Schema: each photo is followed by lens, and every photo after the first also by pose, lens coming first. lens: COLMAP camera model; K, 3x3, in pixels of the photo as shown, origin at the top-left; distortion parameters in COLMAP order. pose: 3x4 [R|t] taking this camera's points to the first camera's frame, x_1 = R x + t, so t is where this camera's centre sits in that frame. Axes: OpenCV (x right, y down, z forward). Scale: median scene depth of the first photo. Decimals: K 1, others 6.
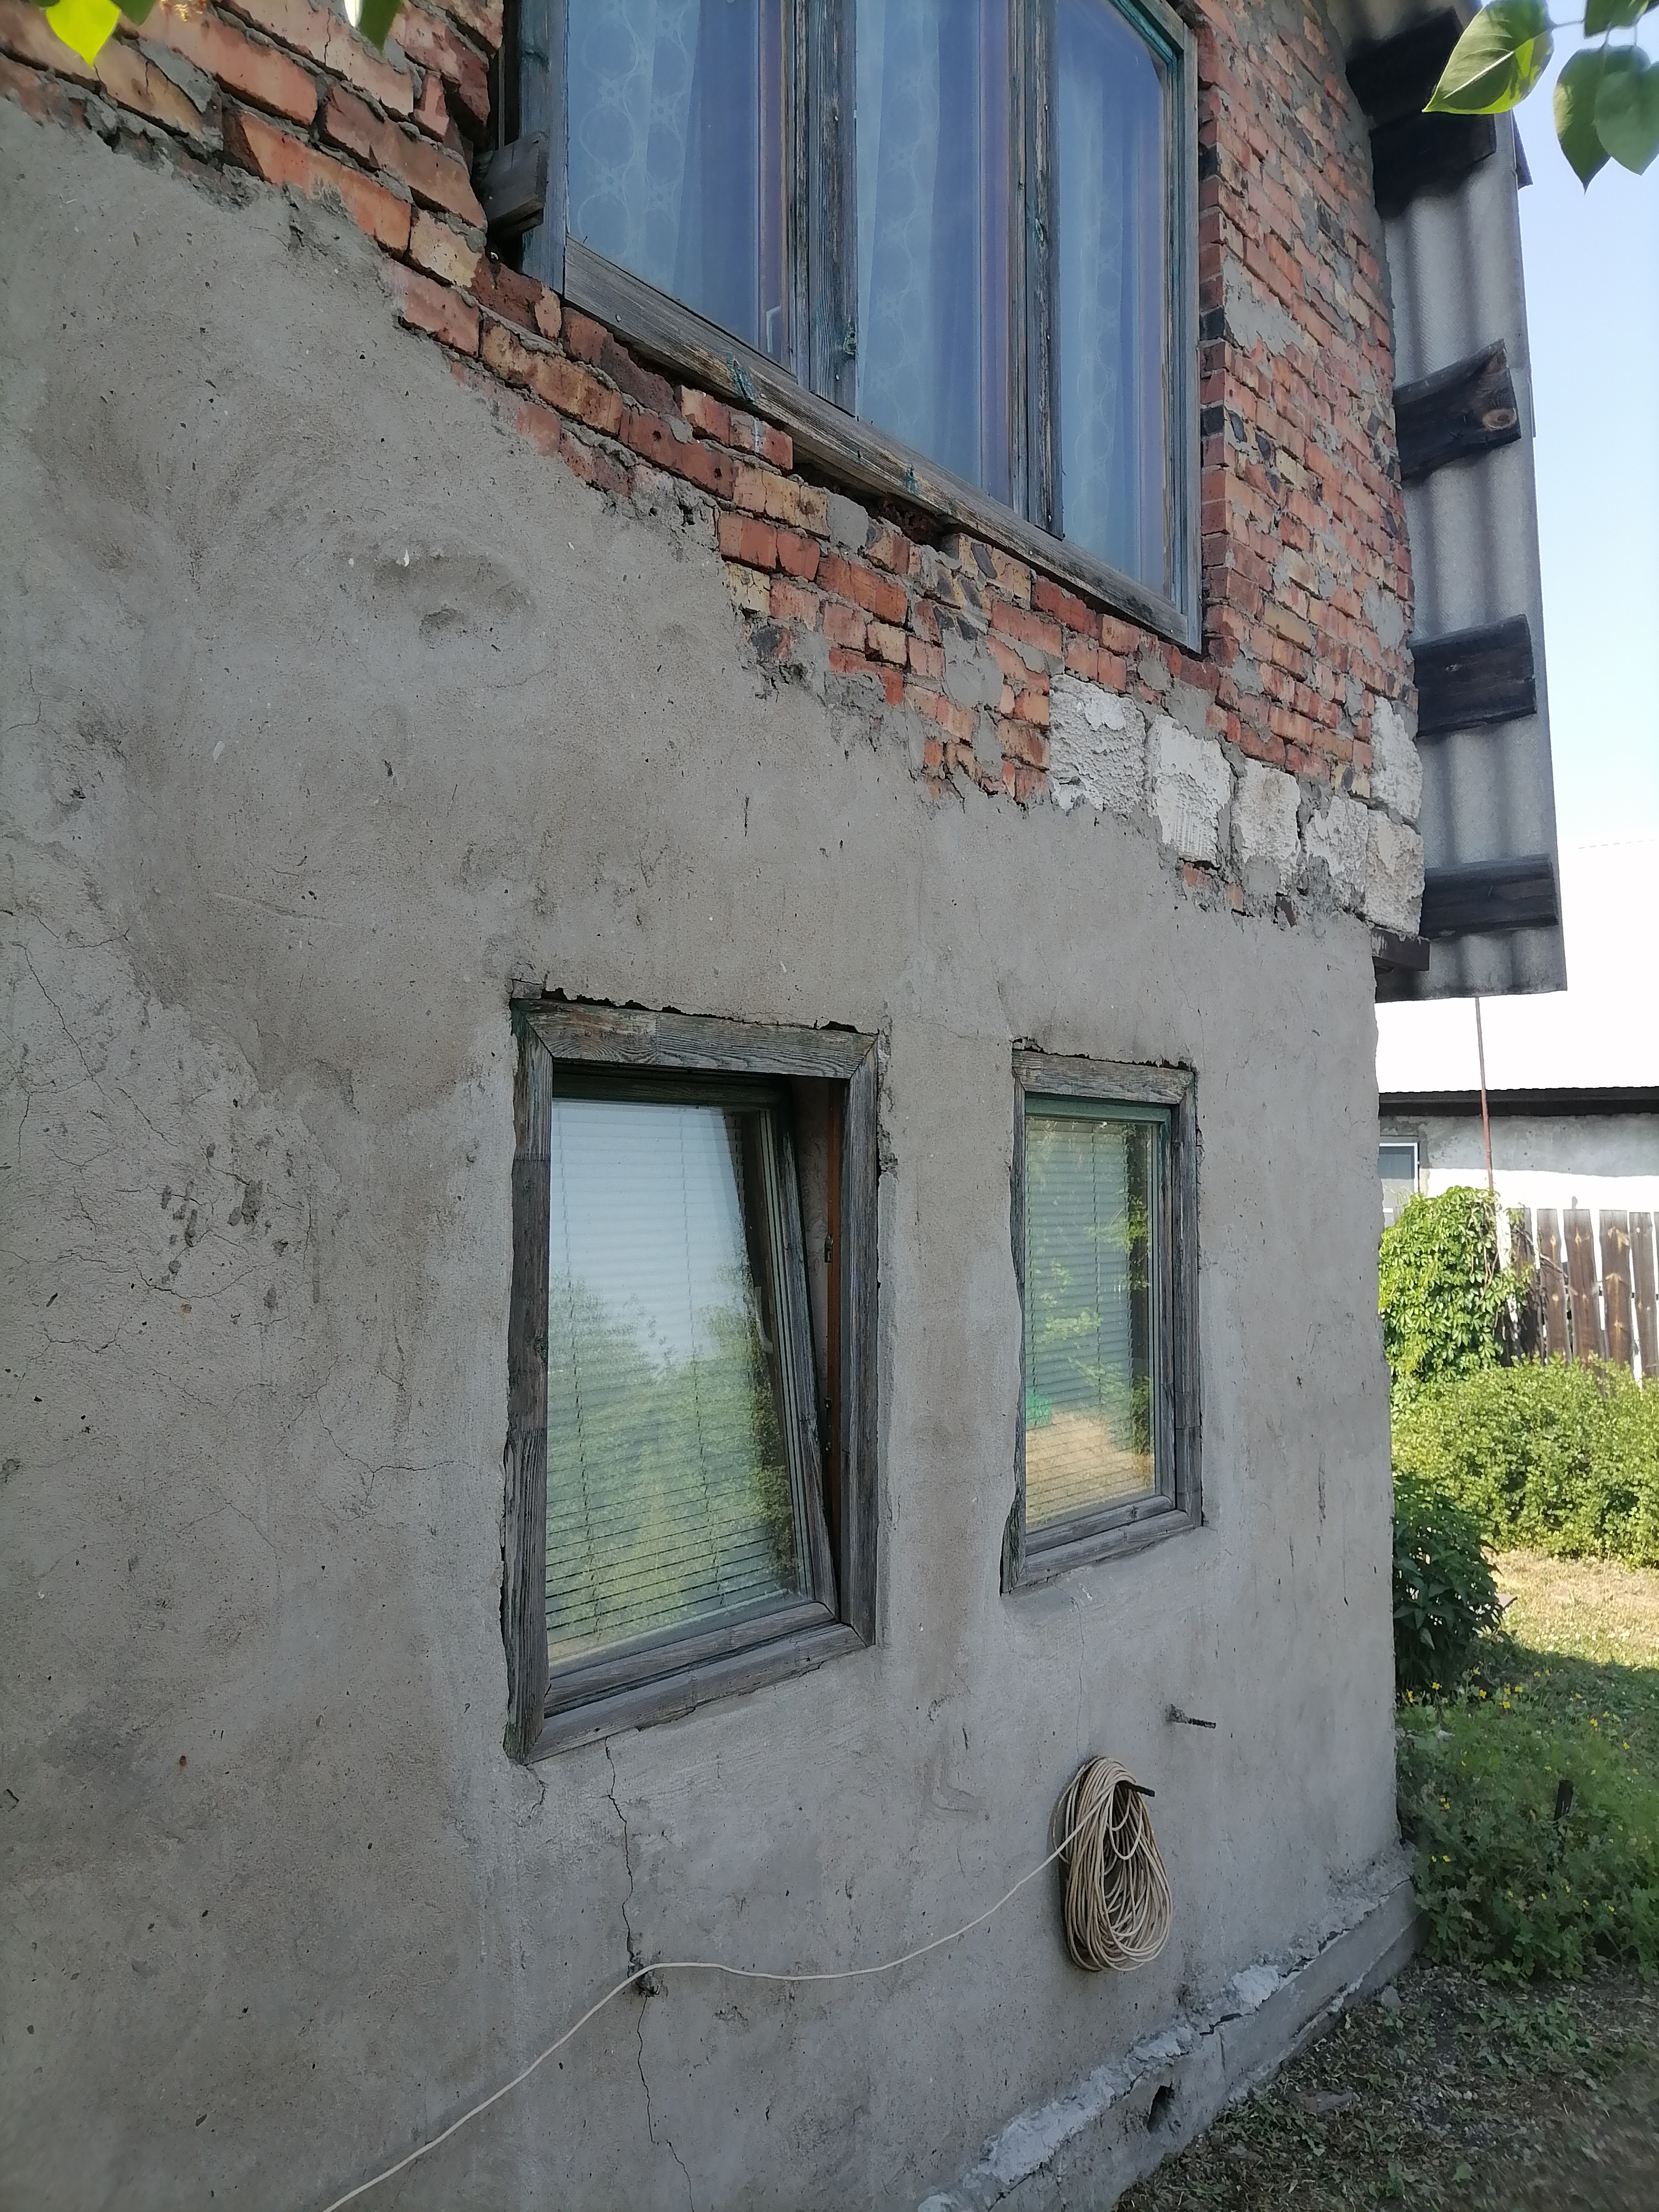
lens RADIAL K [[1623.2, 0, 820.1], [0, 1623.2, 1100.0], [0, 0, 1]] dist [0.030096, -0.029419]
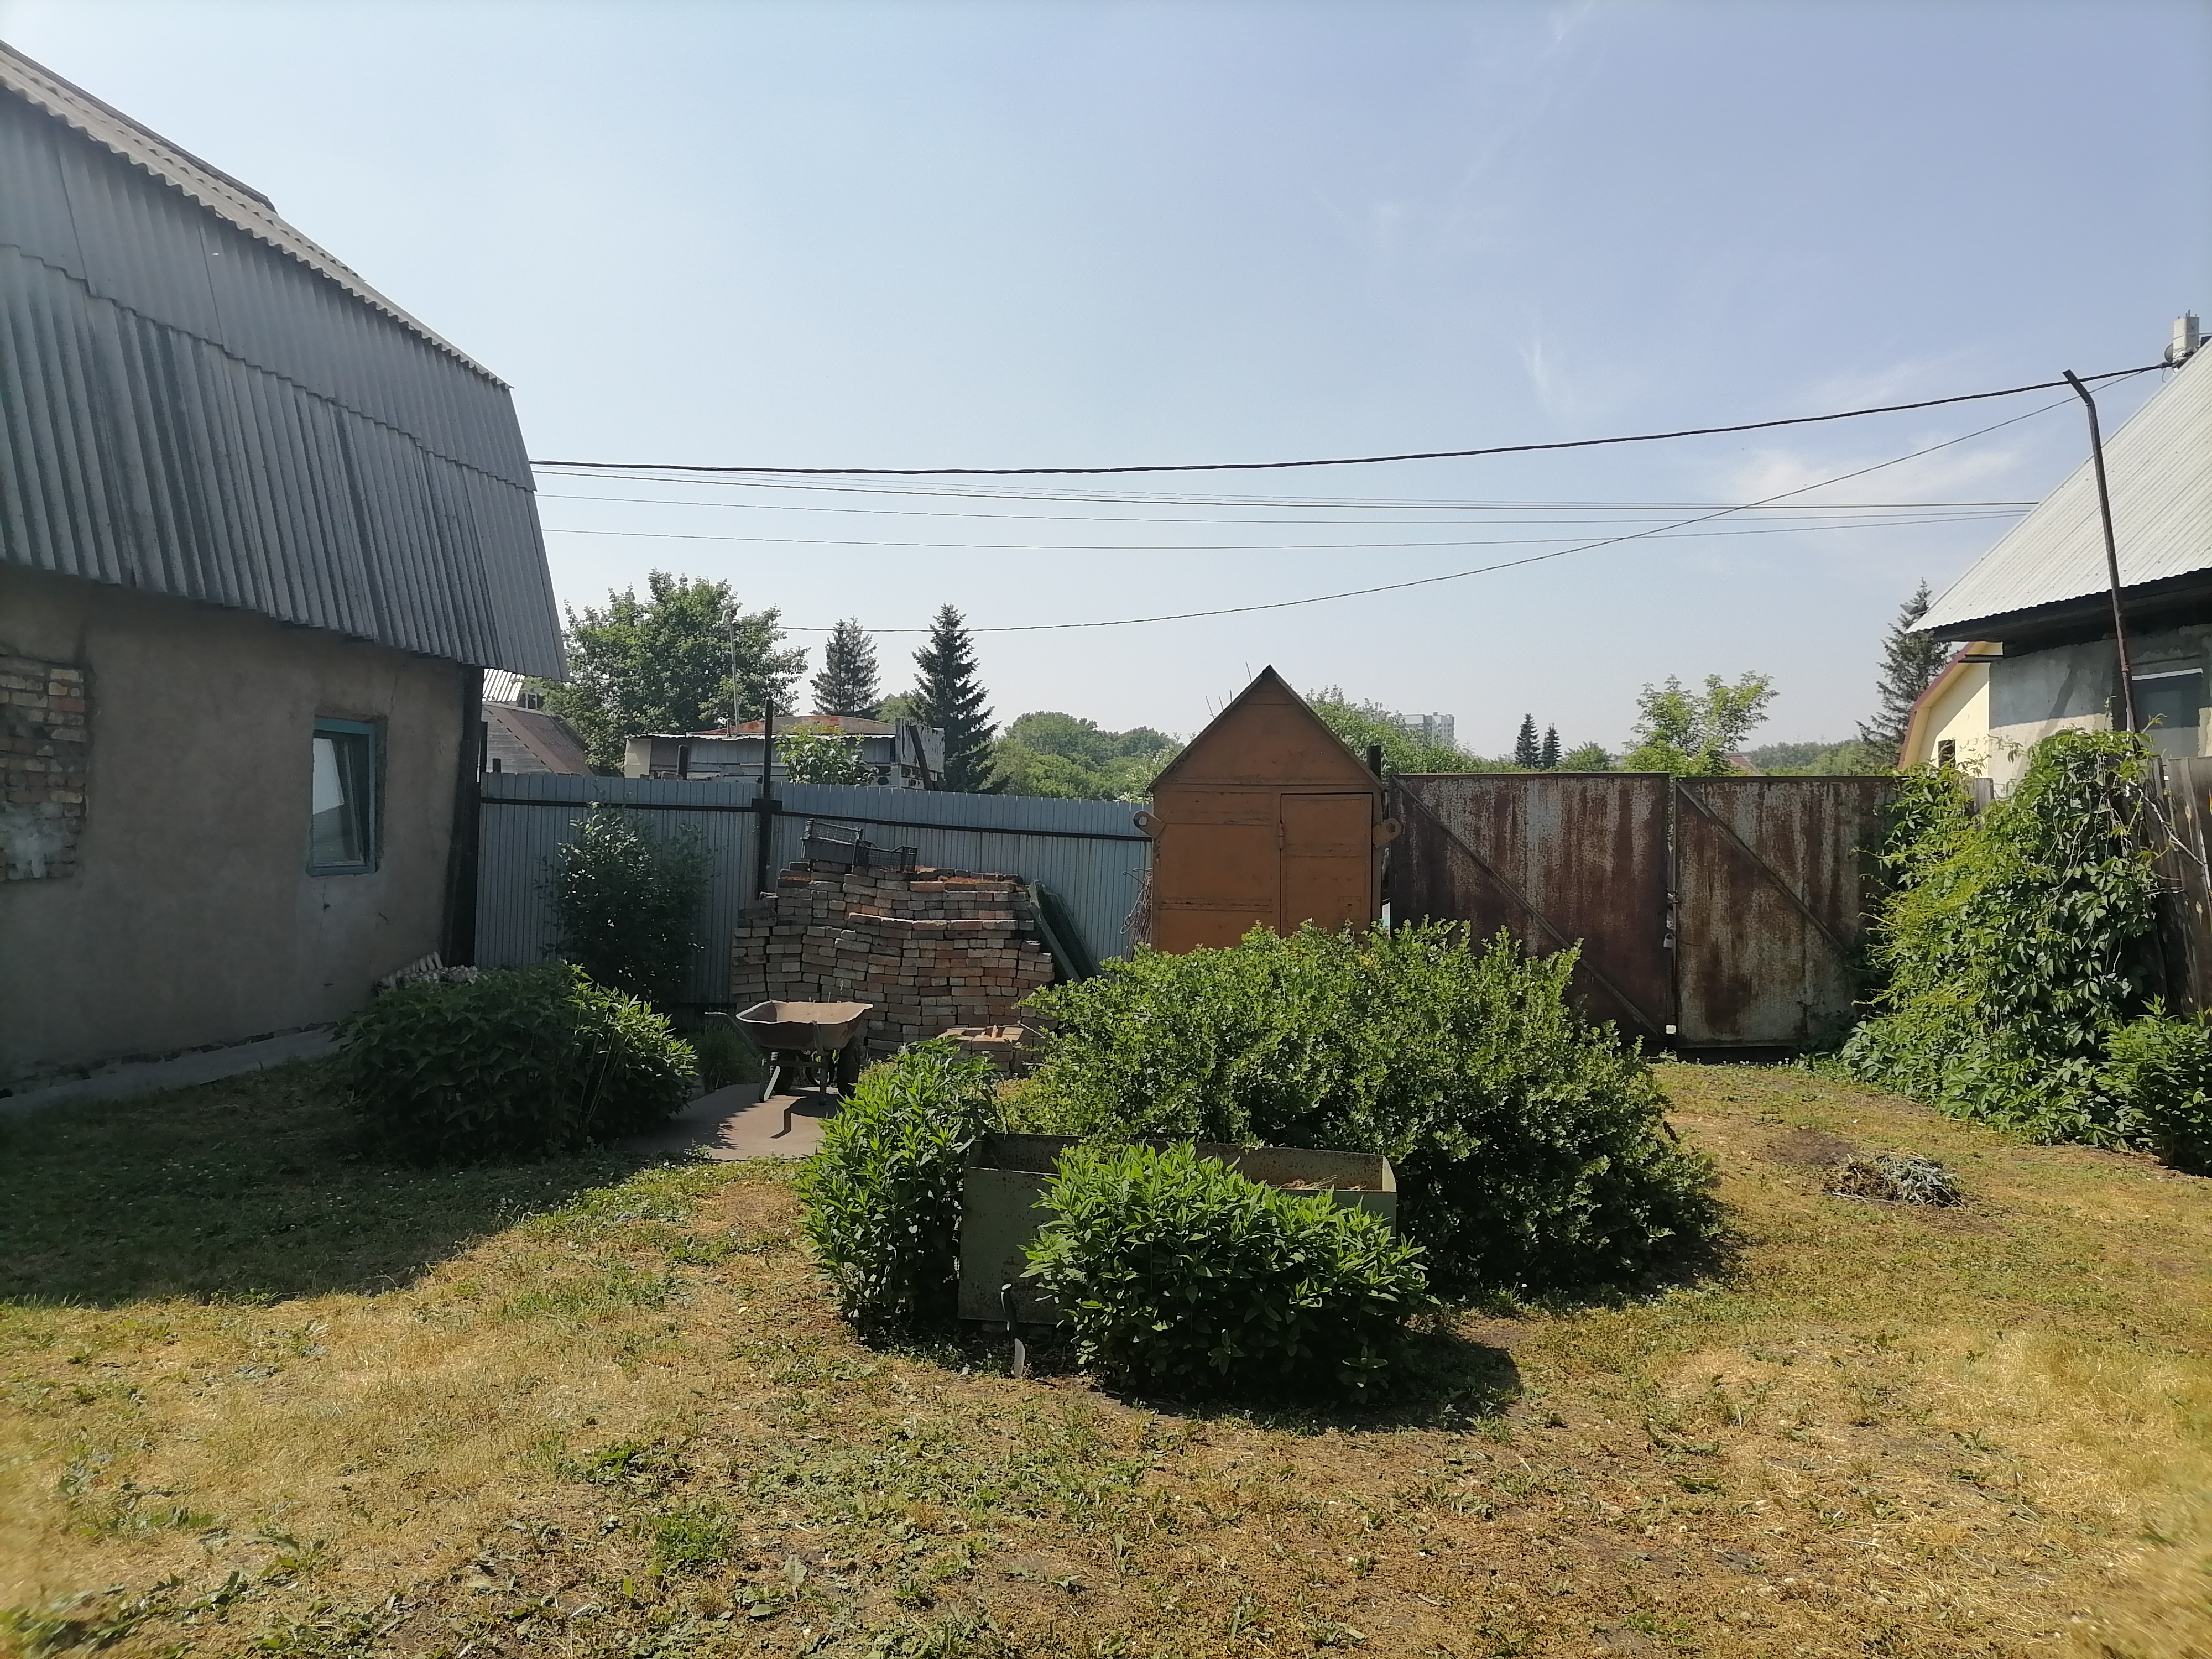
lens RADIAL K [[1623.2, 0, 1099.3], [0, 1623.2, 834.4], [0, 0, 1]] dist [0.030096, -0.029419]
pose [[0.613657, 0.007070, -0.789541, 2.718872], [0.037701, 0.998557, 0.038244, 0.226898], [0.788672, -0.053235, 0.612505, 1.278690]]
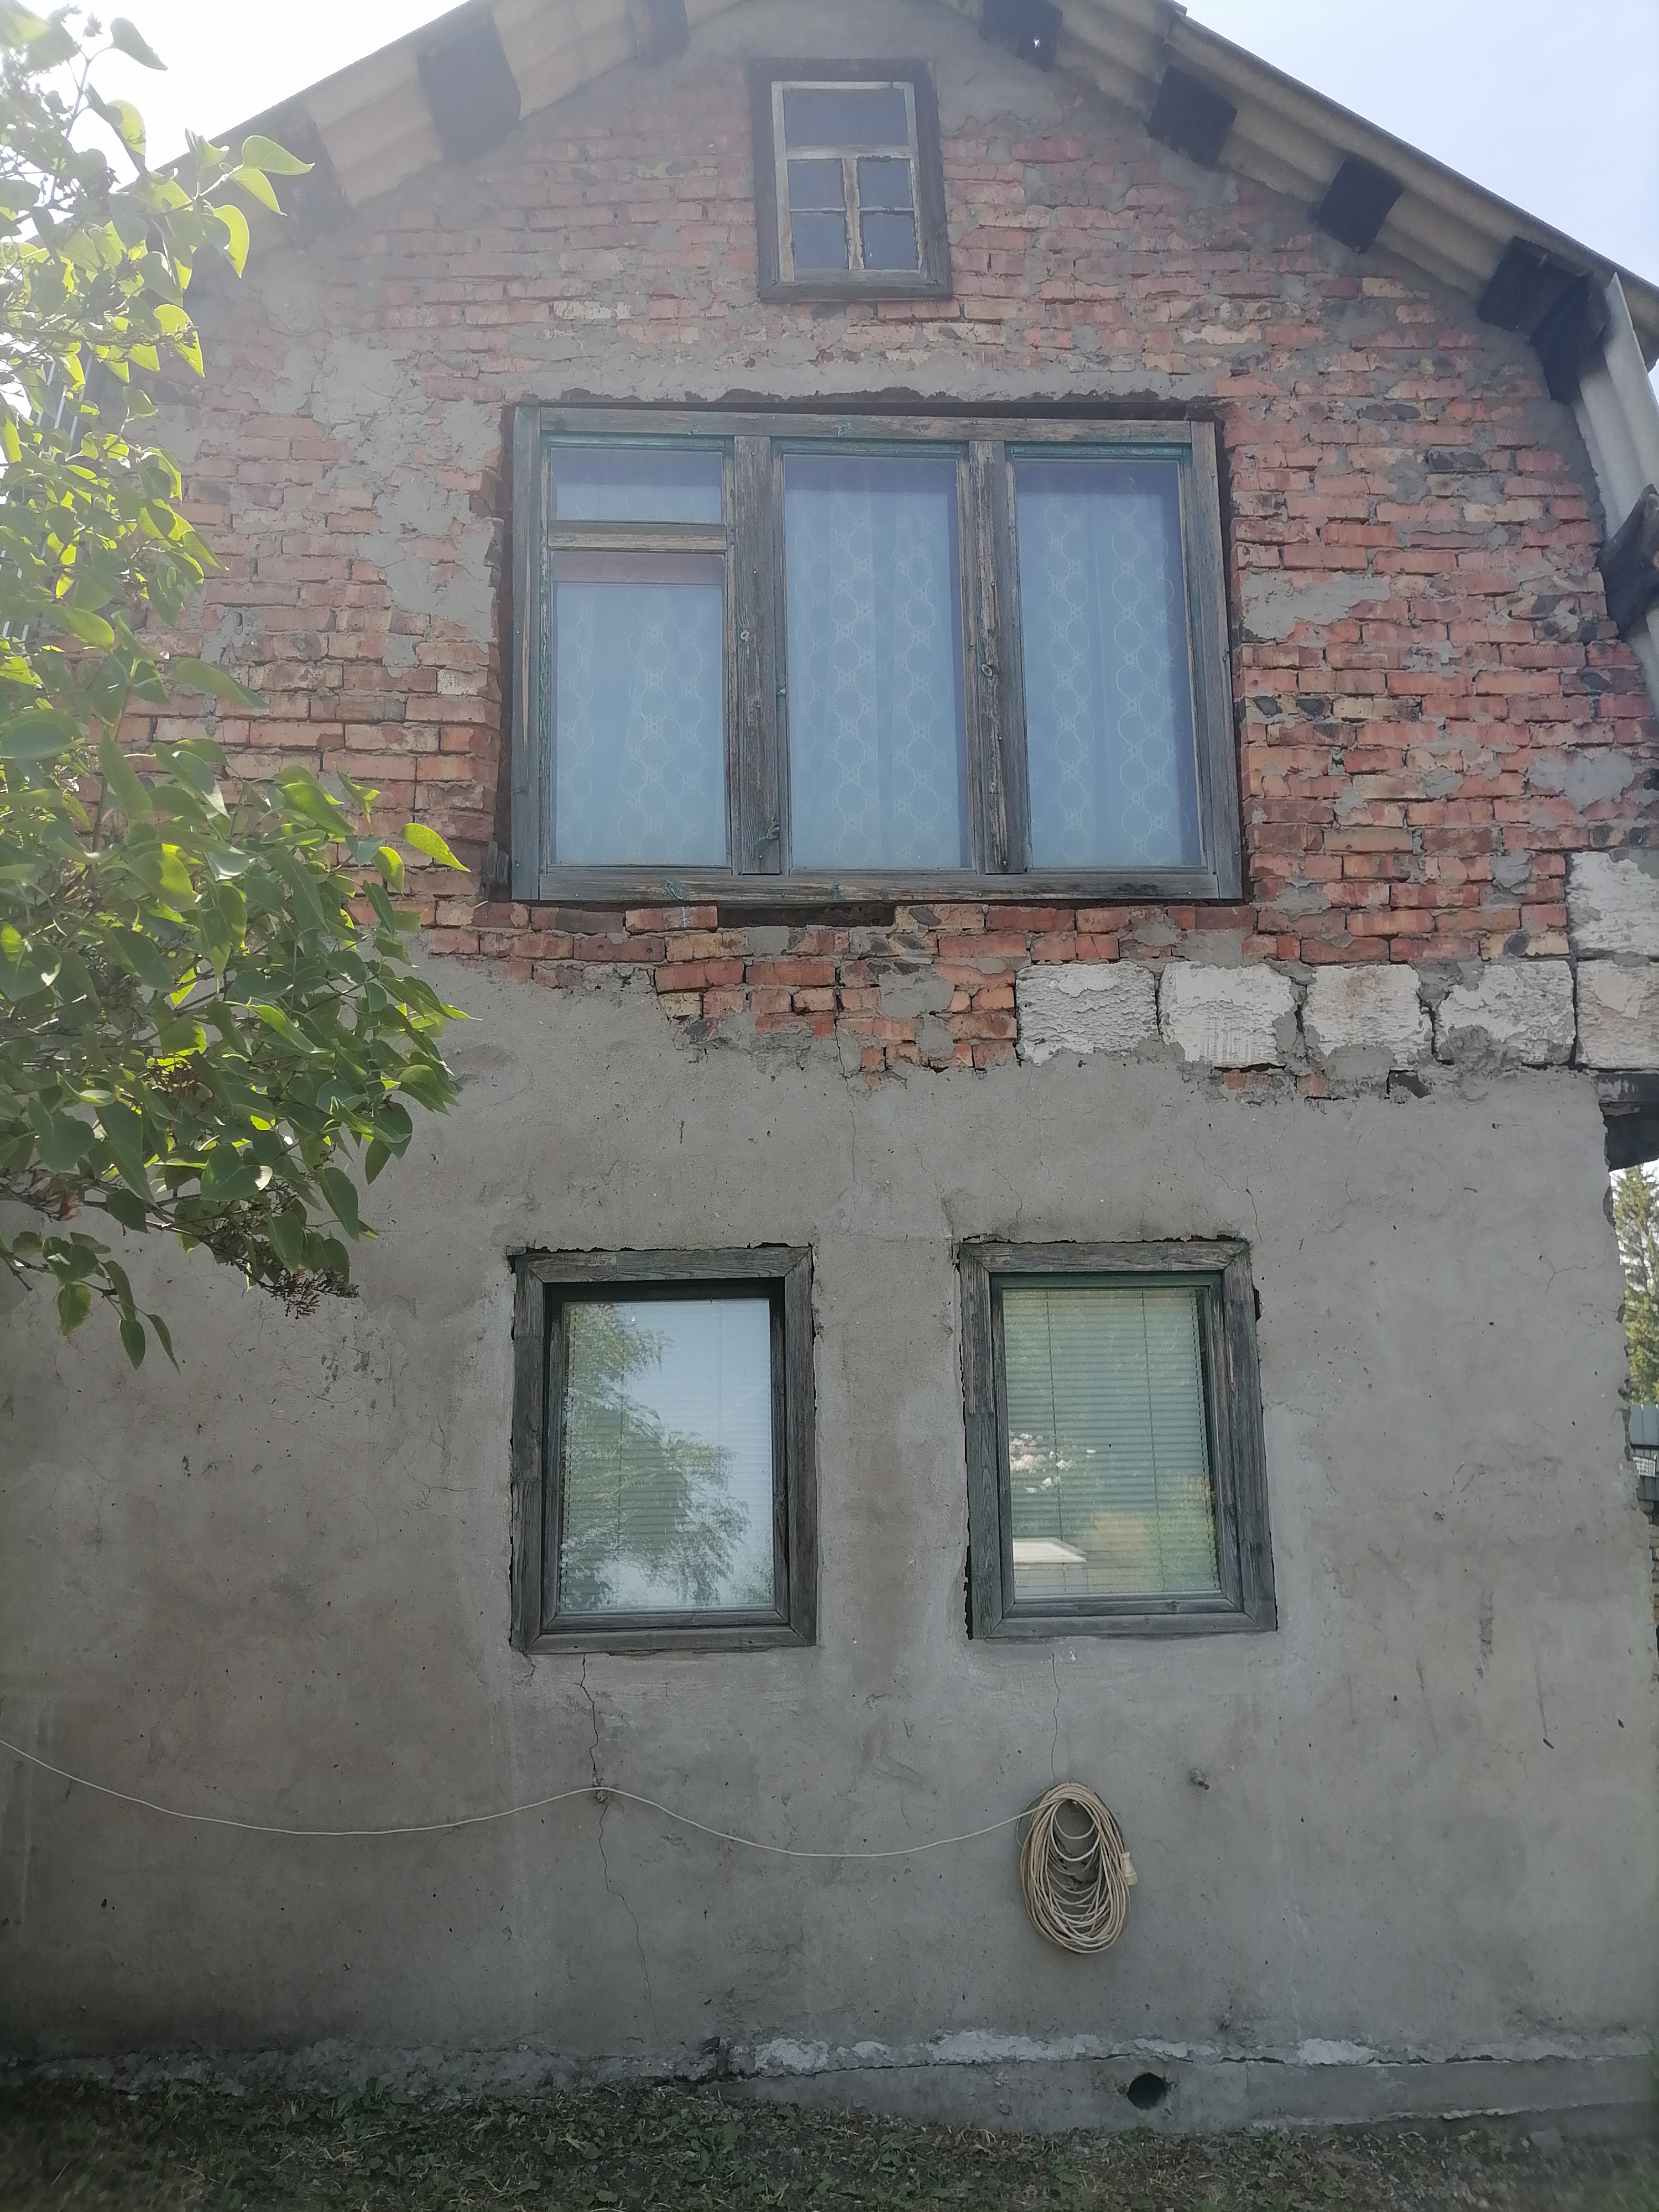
lens RADIAL K [[1650.4, 0, 842.2], [0, 1650.4, 1094.8], [0, 0, 1]] dist [0.034098, -0.028239]
pose [[0.685090, -0.139049, -0.715064, 0.920959], [0.058039, 0.988912, -0.136694, 0.025235], [0.726142, 0.052146, 0.685564, -0.063271]]
